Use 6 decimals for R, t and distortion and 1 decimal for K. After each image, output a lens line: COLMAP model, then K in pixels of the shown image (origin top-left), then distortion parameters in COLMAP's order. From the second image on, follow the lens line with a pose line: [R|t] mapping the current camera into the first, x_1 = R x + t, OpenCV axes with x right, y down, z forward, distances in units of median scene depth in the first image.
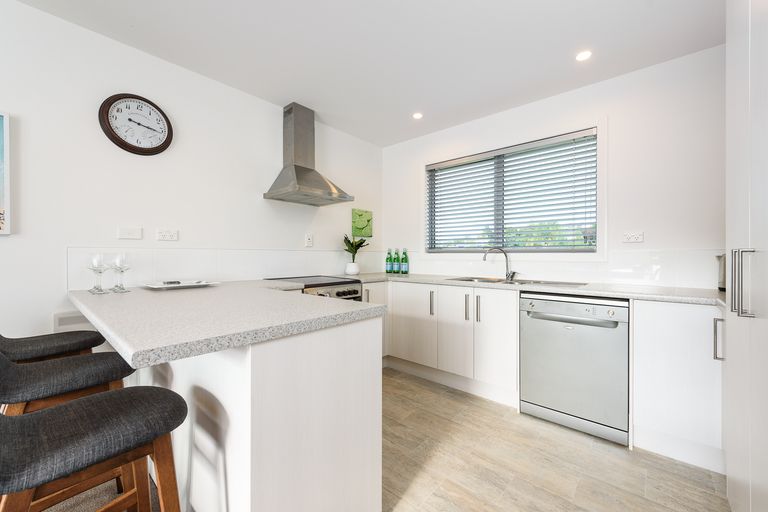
lens RADIAL K [[323.5, 0, 384.0], [0, 323.5, 256.0], [0, 0, 1]] dist [0.001712, -0.000051]
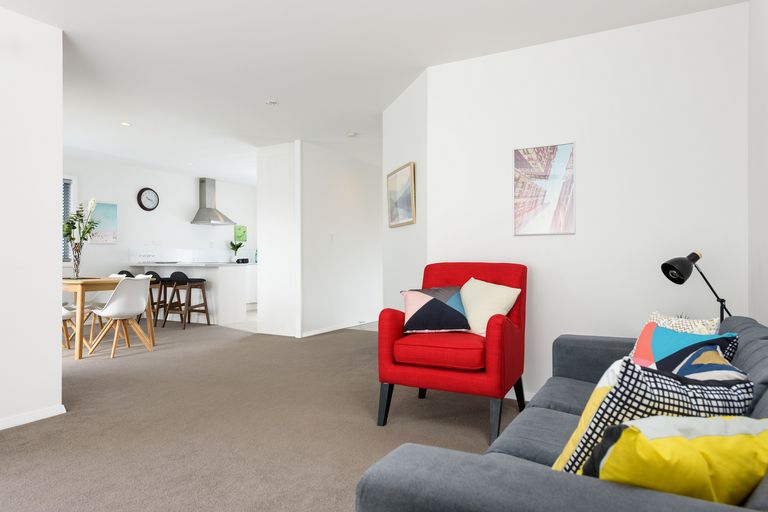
lens RADIAL K [[518.7, 0, 384.0], [0, 518.7, 256.0], [0, 0, 1]] dist [0.034061, 0.000381]
pose [[0.979849, -0.001207, 0.199735, 0.138288], [0.003005, 0.999958, -0.008699, 0.049542], [-0.199716, 0.009124, 0.979811, -2.009744]]
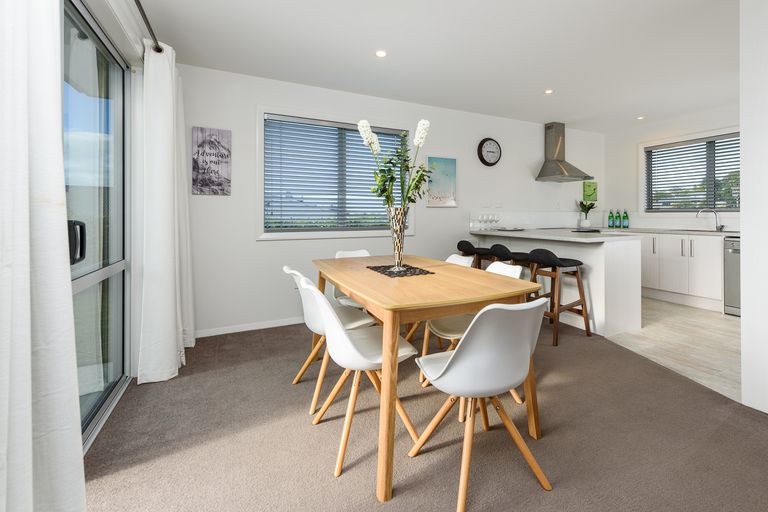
lens RADIAL K [[344.3, 0, 384.8], [0, 344.3, 215.7], [0, 0, 1]] dist [-0.040355, -0.000020]
pose [[0.894976, -0.001364, -0.446112, -0.223864], [0.000200, 0.999996, -0.002655, 0.008757], [0.446115, 0.002286, 0.894973, -0.767292]]
